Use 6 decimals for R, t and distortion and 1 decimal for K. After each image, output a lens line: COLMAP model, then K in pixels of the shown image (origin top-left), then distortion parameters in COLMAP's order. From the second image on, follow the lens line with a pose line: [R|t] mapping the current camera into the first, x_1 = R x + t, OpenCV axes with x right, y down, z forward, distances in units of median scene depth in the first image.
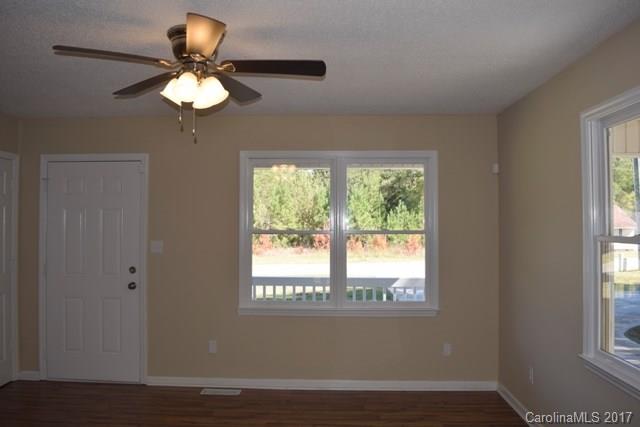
lens RADIAL K [[498.7, 0, 321.2], [0, 498.7, 213.3], [0, 0, 1]] dist [-0.061364, -0.005278]
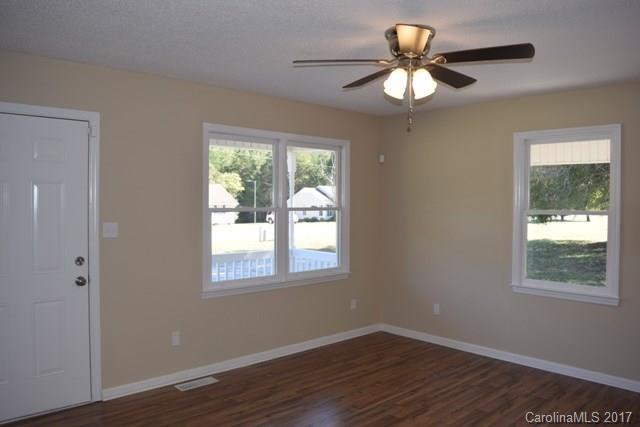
lens RADIAL K [[498.7, 0, 321.9], [0, 498.7, 211.1], [0, 0, 1]] dist [-0.061364, -0.005278]
pose [[0.703404, -0.010780, 0.710709, -0.667361], [-0.020553, 0.999158, 0.035497, 0.001268], [-0.710493, -0.039575, 0.702590, 0.191006]]
